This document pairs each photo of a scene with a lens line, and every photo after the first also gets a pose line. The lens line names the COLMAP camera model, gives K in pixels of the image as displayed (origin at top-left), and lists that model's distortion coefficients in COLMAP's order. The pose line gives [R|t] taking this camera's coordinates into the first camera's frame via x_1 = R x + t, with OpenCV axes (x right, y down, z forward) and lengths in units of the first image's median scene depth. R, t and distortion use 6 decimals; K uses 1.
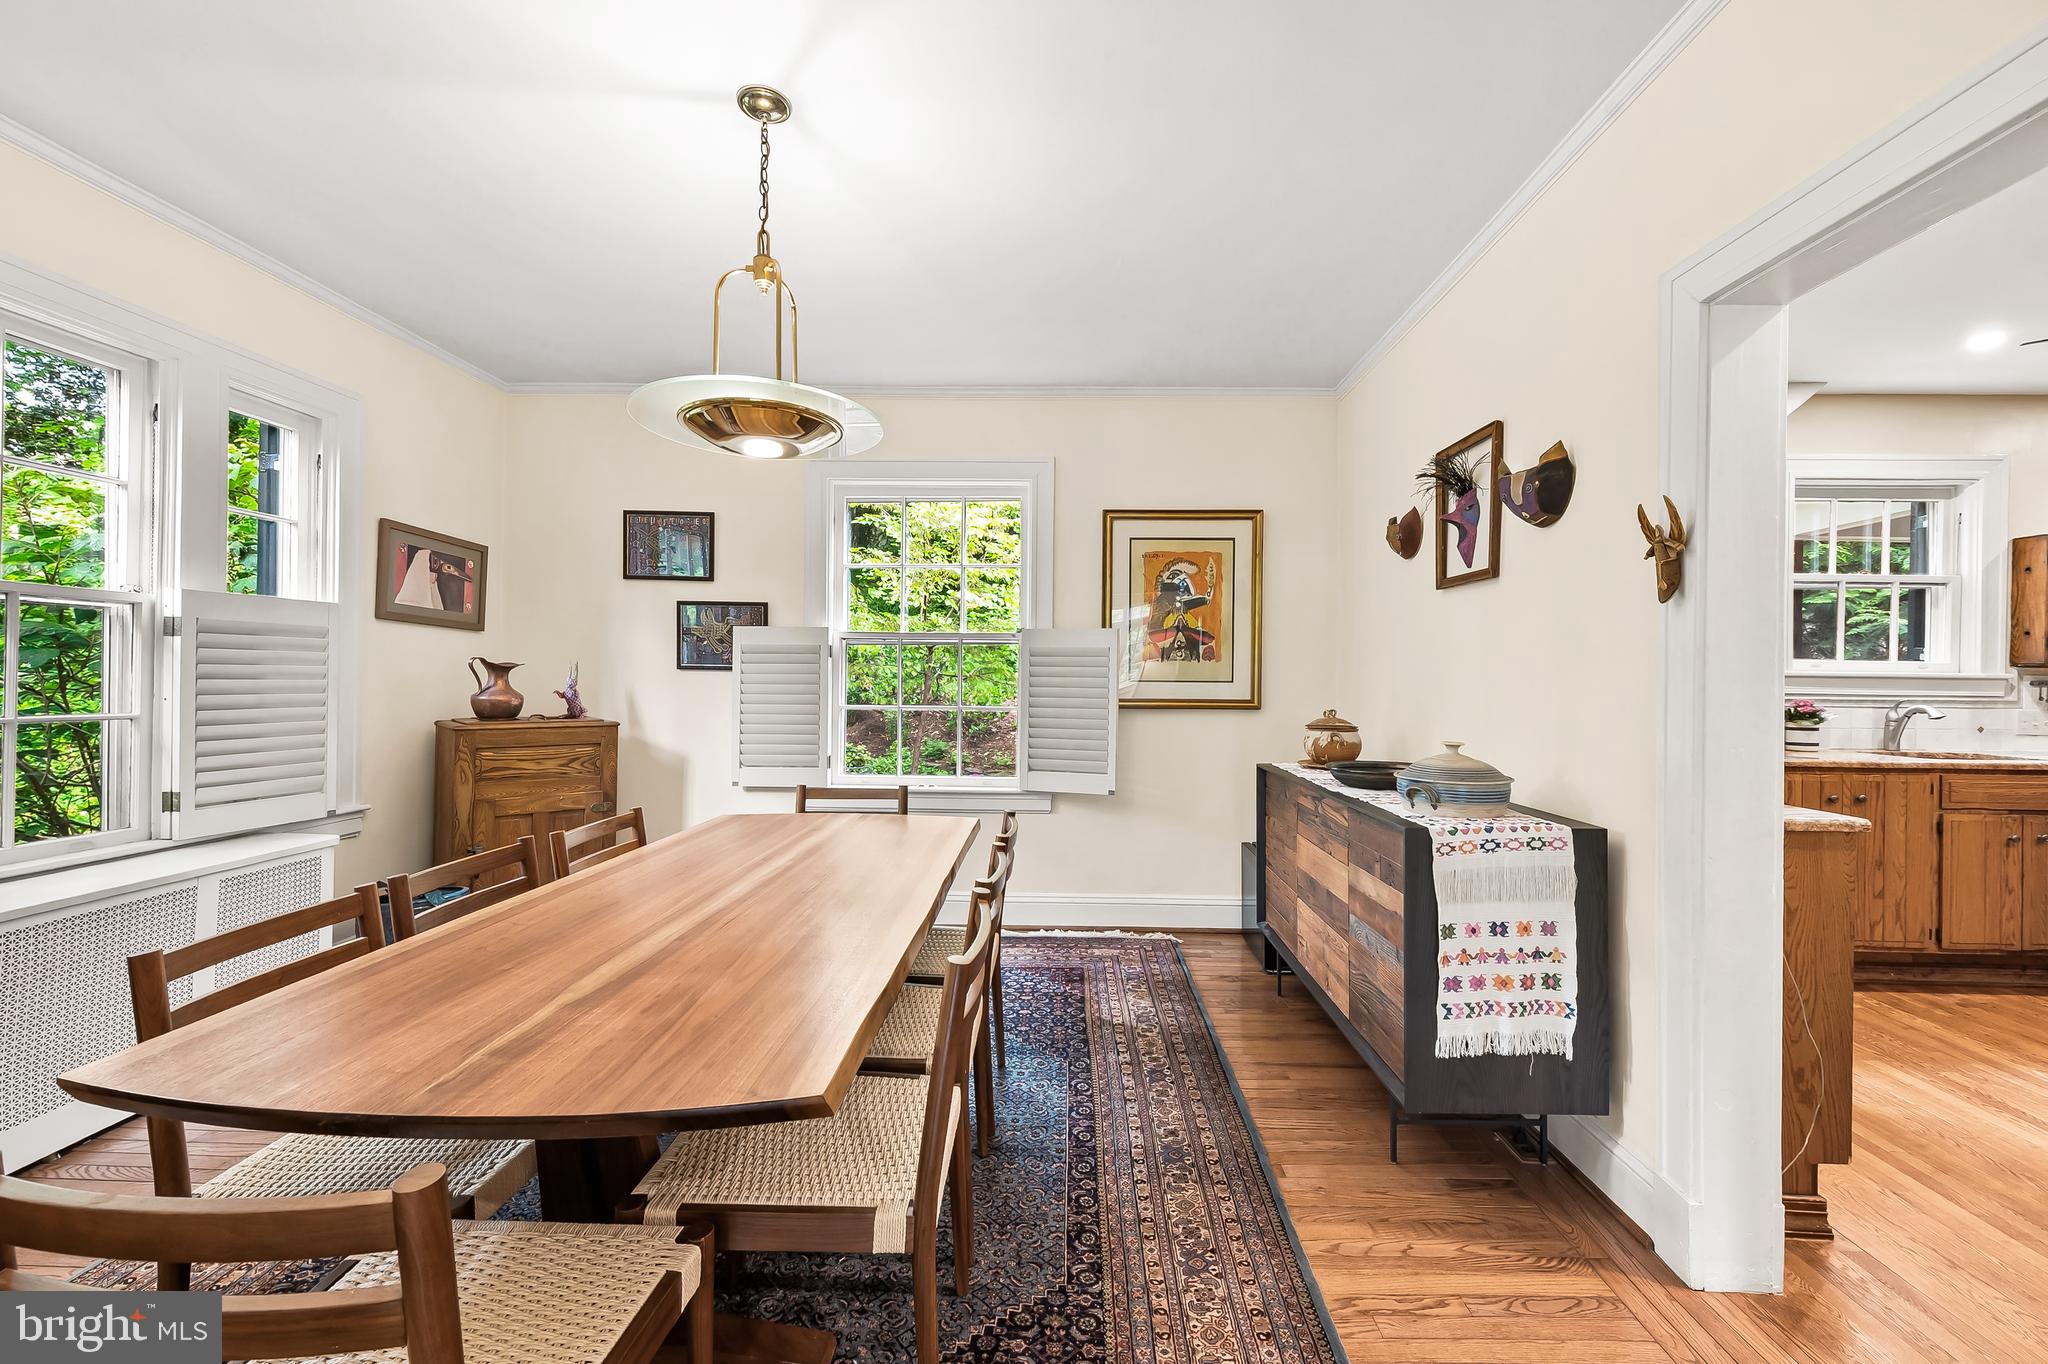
lens RADIAL K [[809.3, 0, 1042.1], [0, 809.3, 680.5], [0, 0, 1]] dist [0.007198, -0.001686]
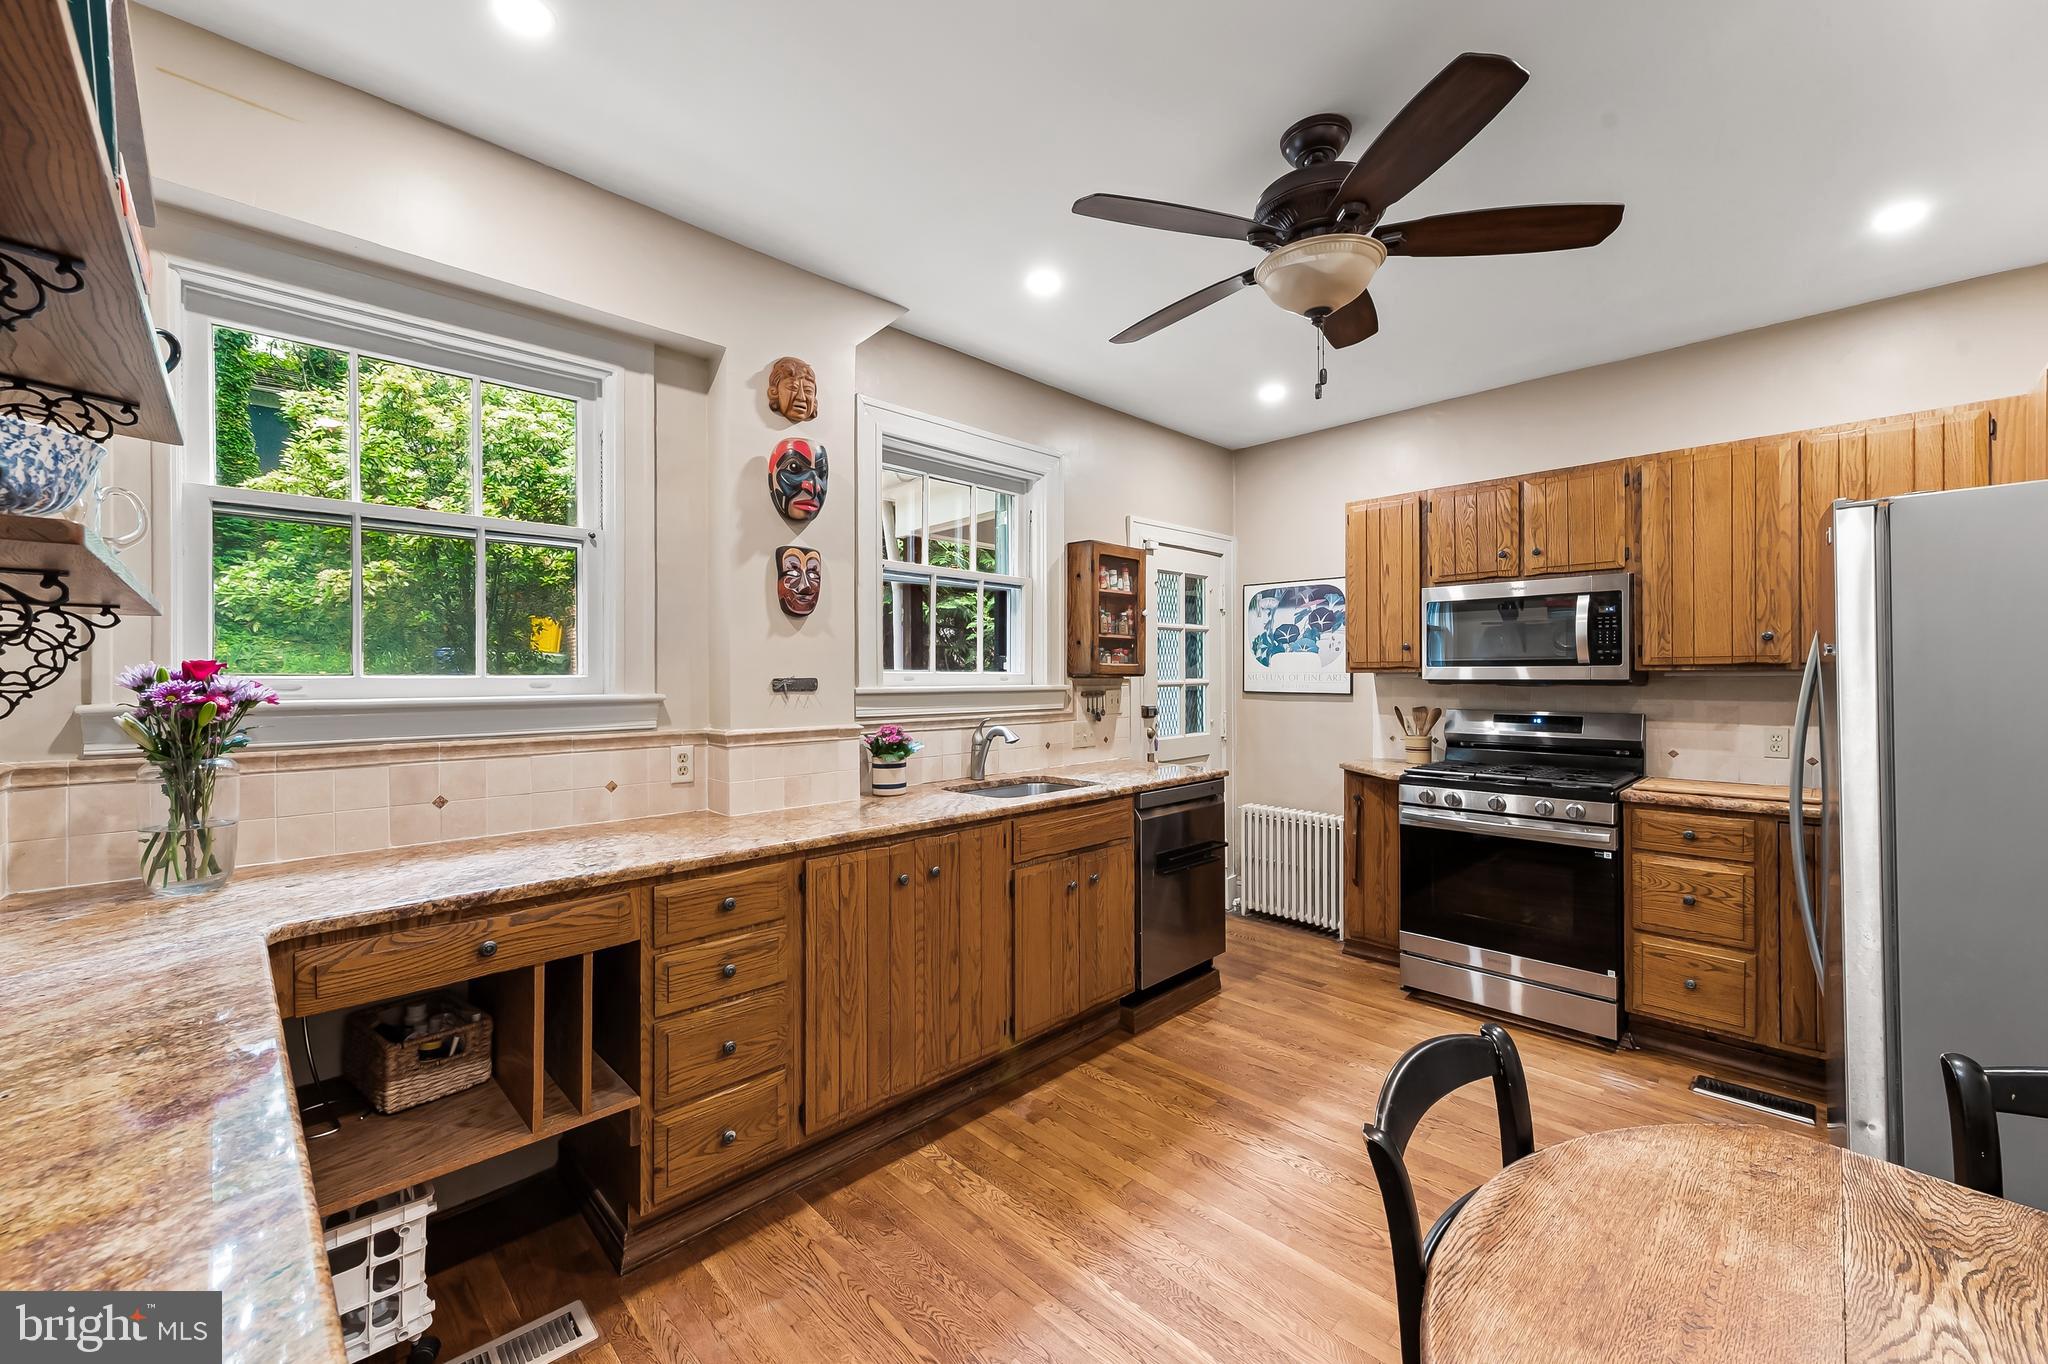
lens RADIAL K [[809.3, 0, 1015.5], [0, 809.3, 677.2], [0, 0, 1]] dist [0.007198, -0.001686]
pose [[0.692538, -0.012062, 0.721281, 0.469106], [0.010868, 0.999921, 0.006287, -0.023883], [-0.721300, 0.003485, 0.692614, 0.393278]]
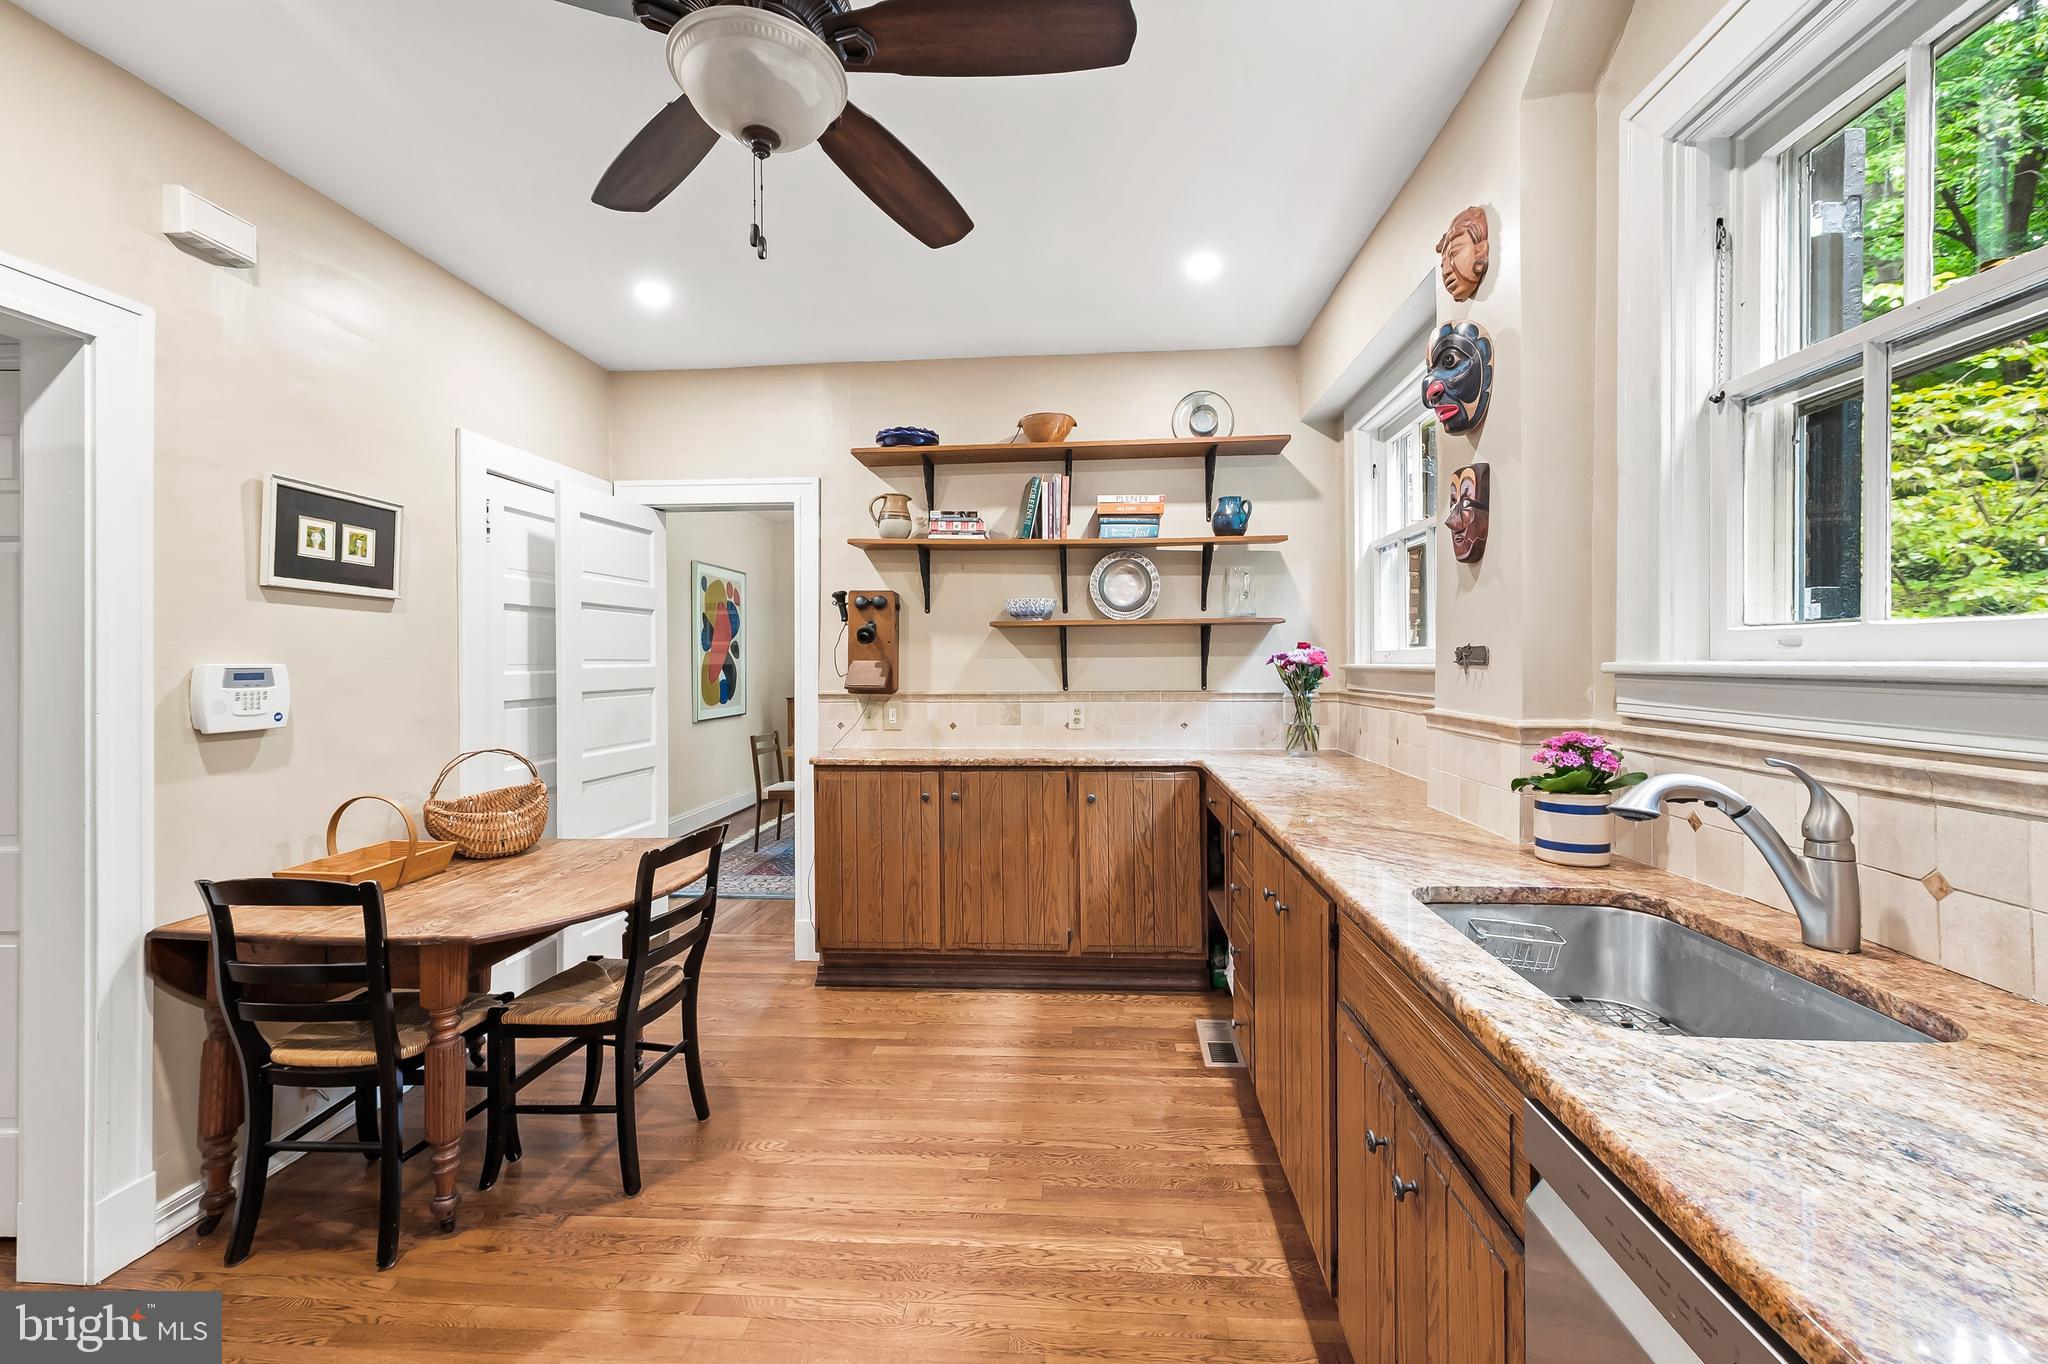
lens RADIAL K [[809.3, 0, 1016.9], [0, 809.3, 653.8], [0, 0, 1]] dist [0.007198, -0.001686]
pose [[-0.058080, -0.017873, -0.998152, 1.326060], [0.004725, 0.999824, -0.018178, -0.009002], [0.998301, -0.005772, -0.057986, 0.738400]]
